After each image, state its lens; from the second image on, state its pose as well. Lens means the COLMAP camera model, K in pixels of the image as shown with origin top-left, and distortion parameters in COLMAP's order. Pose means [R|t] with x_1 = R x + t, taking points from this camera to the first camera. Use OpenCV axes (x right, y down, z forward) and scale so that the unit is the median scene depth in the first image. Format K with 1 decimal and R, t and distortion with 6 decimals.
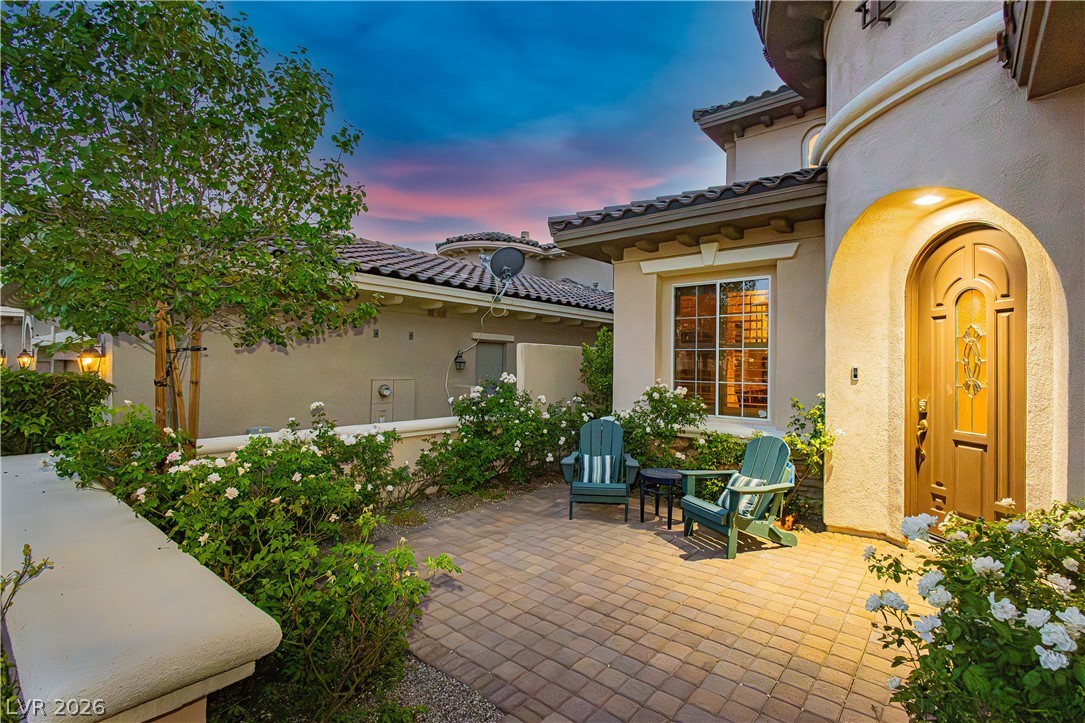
lens RADIAL K [[507.3, 0, 547.9], [0, 507.3, 360.9], [0, 0, 1]] dist [0.006020, -0.000079]
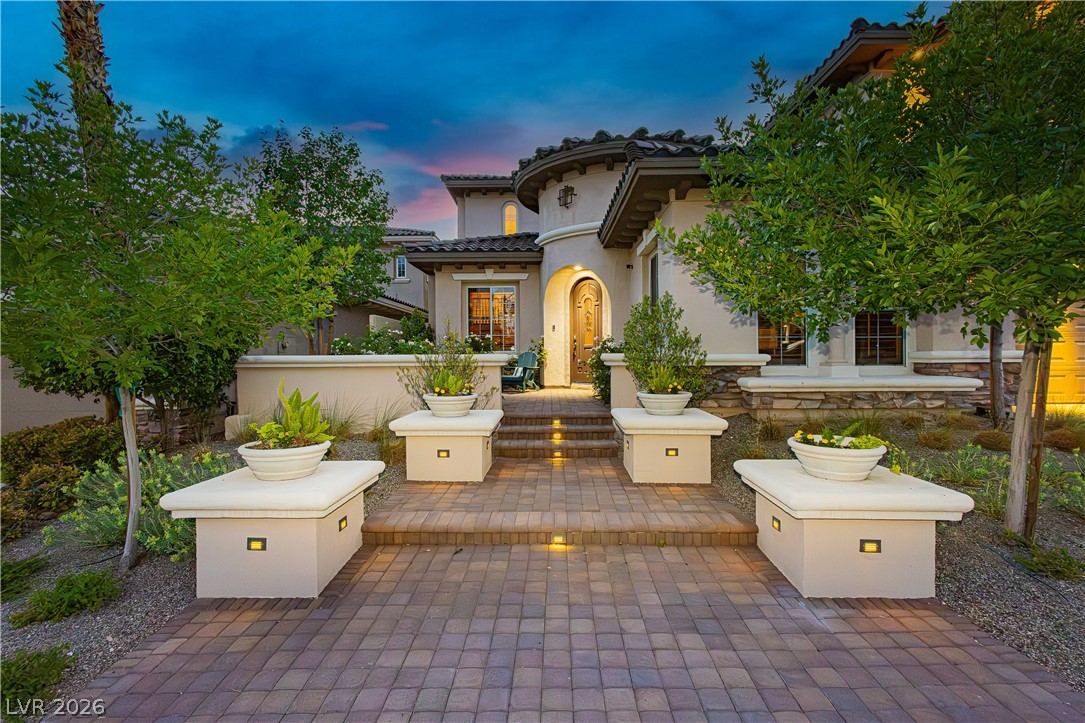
lens RADIAL K [[507.3, 0, 545.4], [0, 507.3, 359.4], [0, 0, 1]] dist [0.006020, -0.000079]
pose [[0.781006, -0.014828, 0.624348, -1.055358], [0.009361, 0.999884, 0.012037, 0.155102], [-0.624454, -0.003556, 0.781054, -1.011703]]
